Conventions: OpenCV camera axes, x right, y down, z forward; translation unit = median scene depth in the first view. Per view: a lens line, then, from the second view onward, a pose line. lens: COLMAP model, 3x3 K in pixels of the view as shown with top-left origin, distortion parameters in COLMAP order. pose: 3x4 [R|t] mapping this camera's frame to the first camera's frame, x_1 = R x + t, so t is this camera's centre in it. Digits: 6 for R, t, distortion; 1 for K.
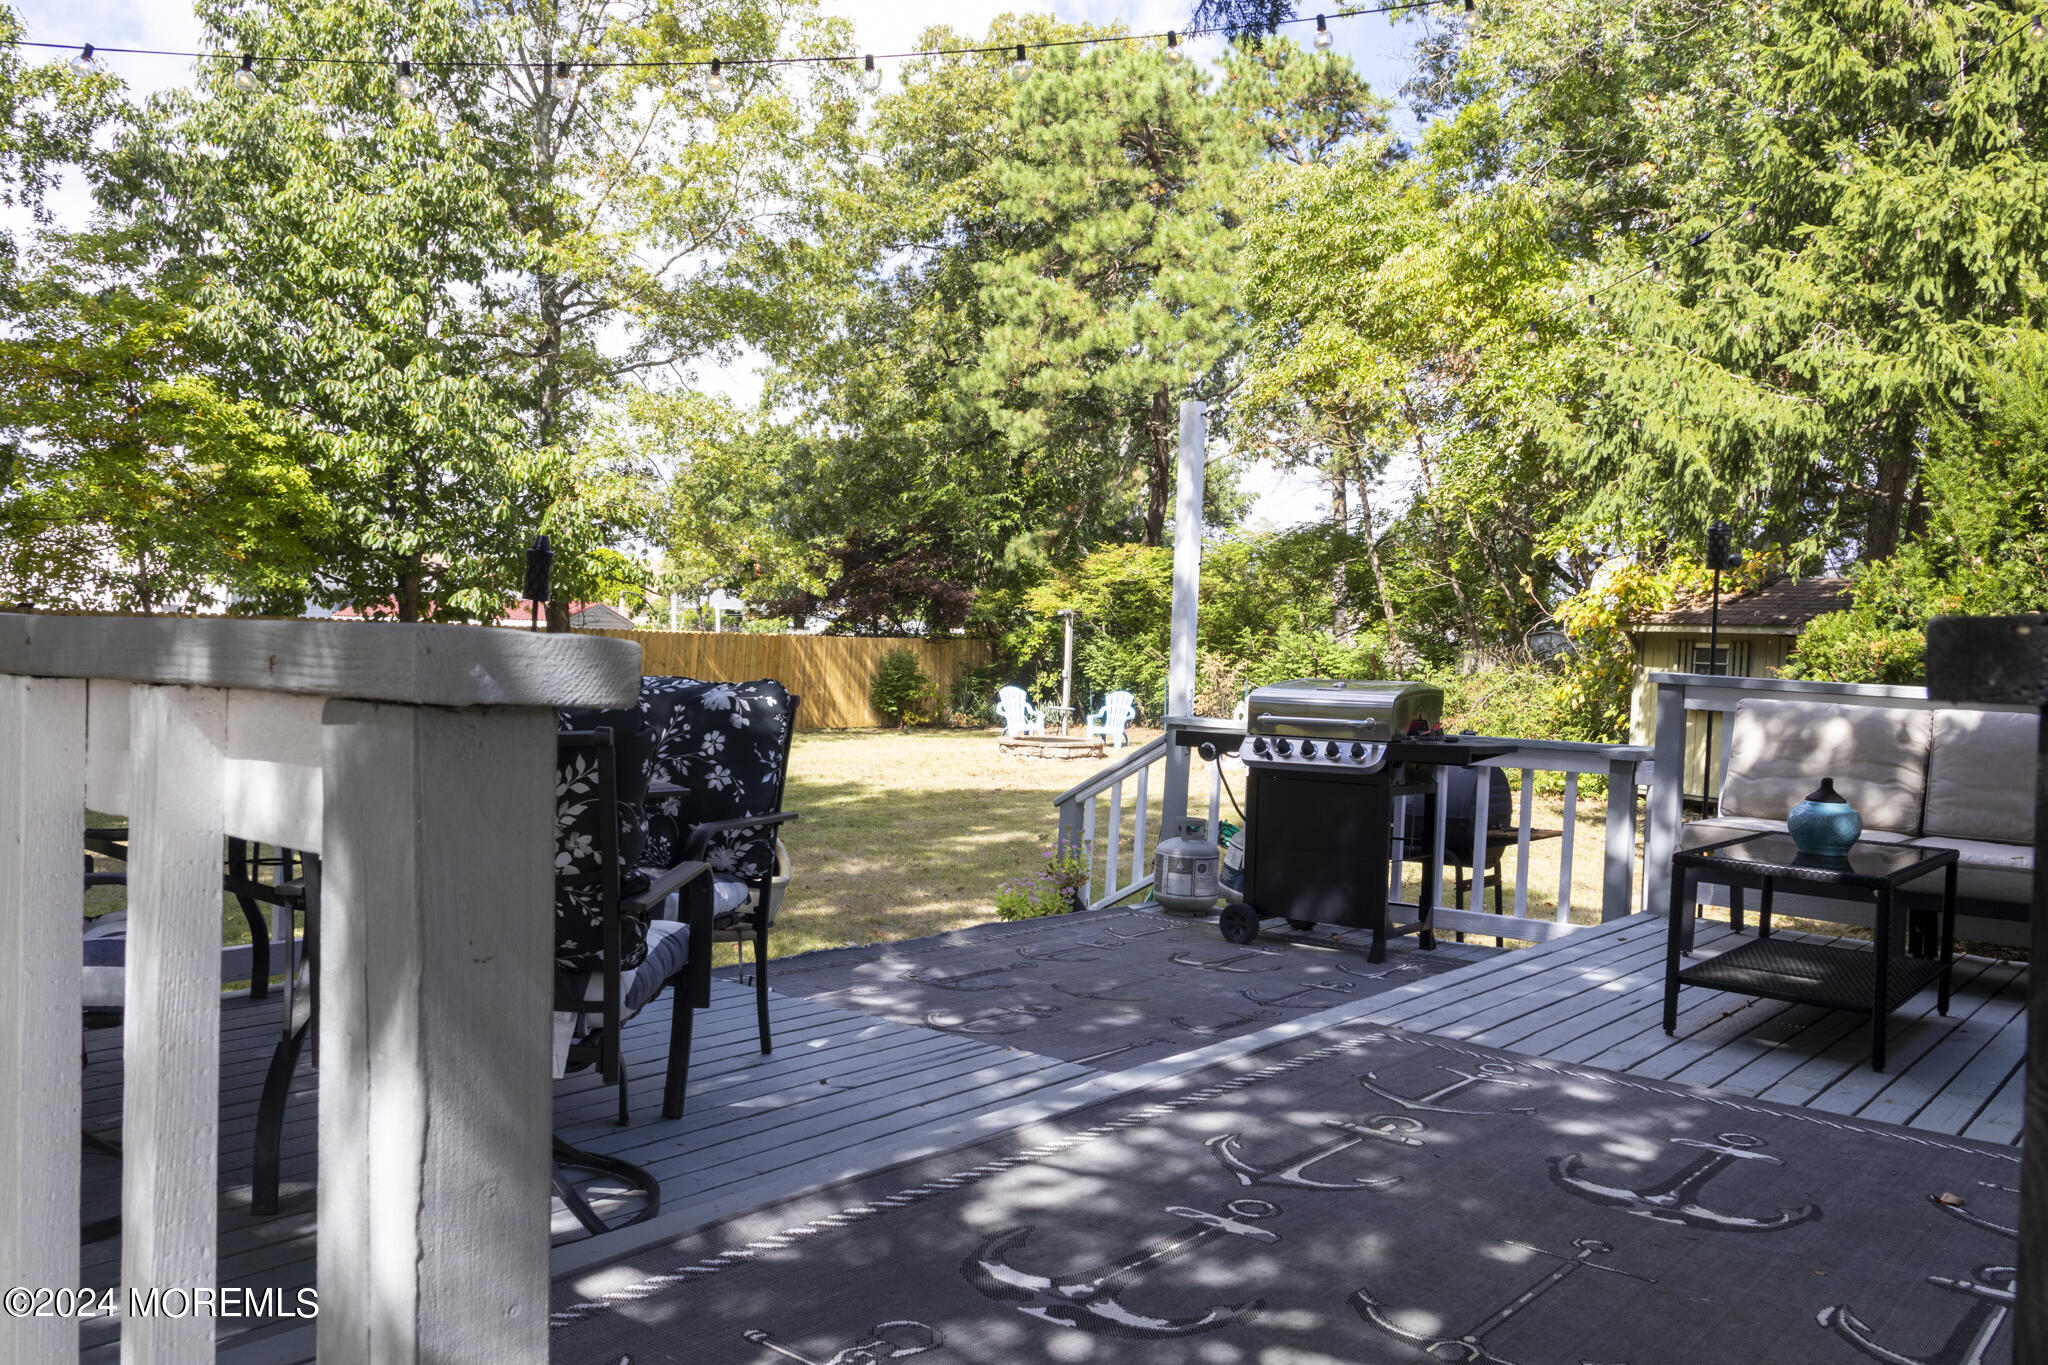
lens RADIAL K [[1684.3, 0, 1024.0], [0, 1684.3, 682.5], [0, 0, 1]] dist [-0.008071, -0.005956]
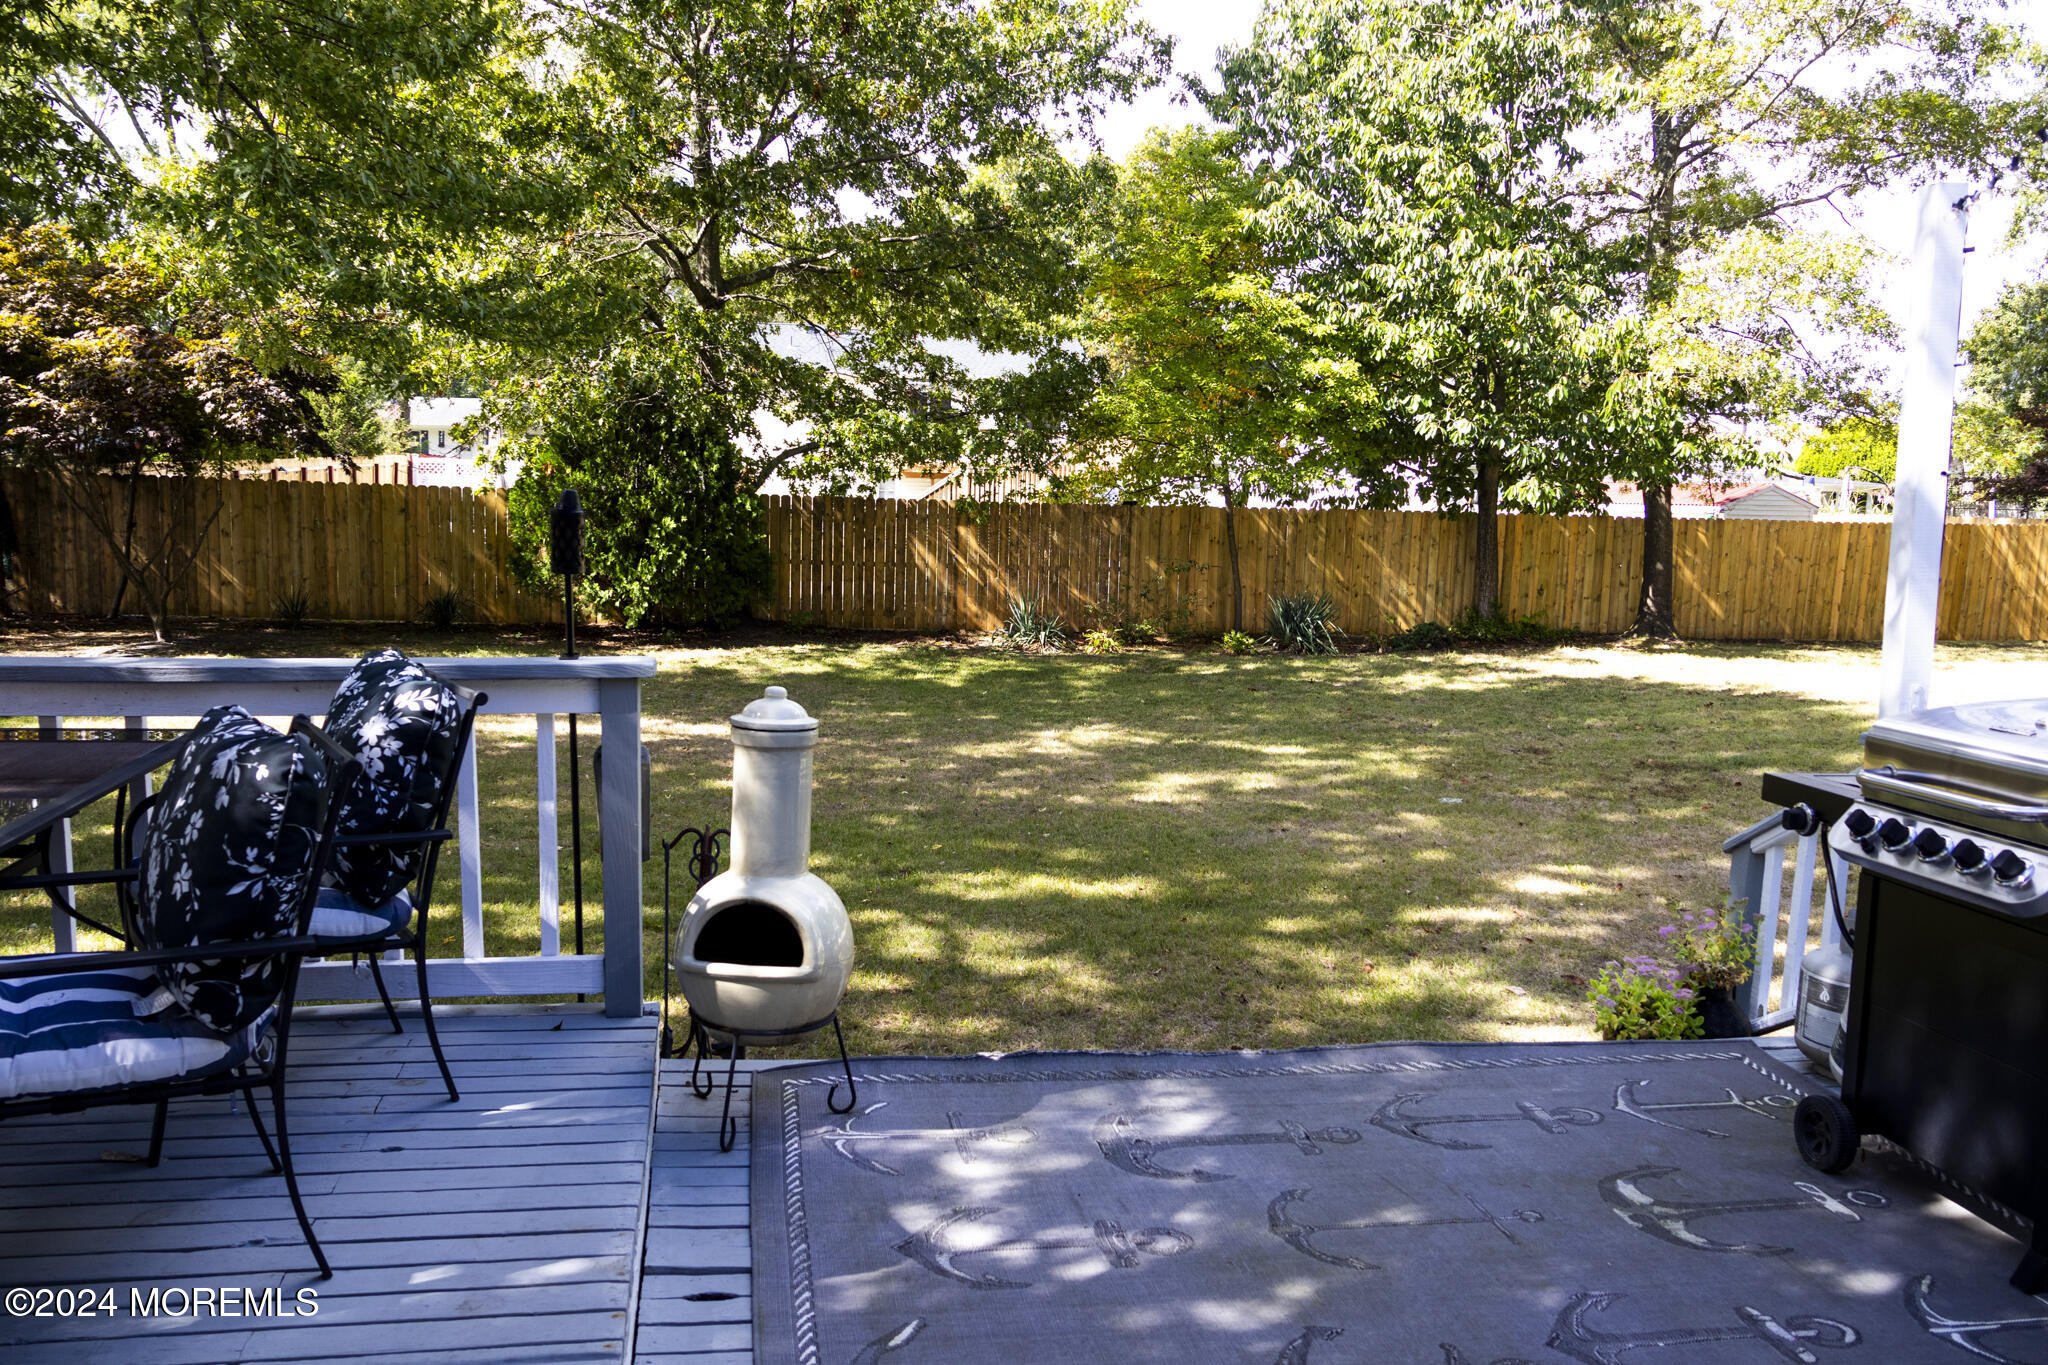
lens RADIAL K [[1684.3, 0, 1024.0], [0, 1684.3, 682.5], [0, 0, 1]] dist [-0.008071, -0.005956]
pose [[0.735809, 0.062665, -0.674283, 0.100780], [-0.012167, 0.996772, 0.079359, -0.015670], [0.677080, -0.050189, 0.734196, 0.142193]]
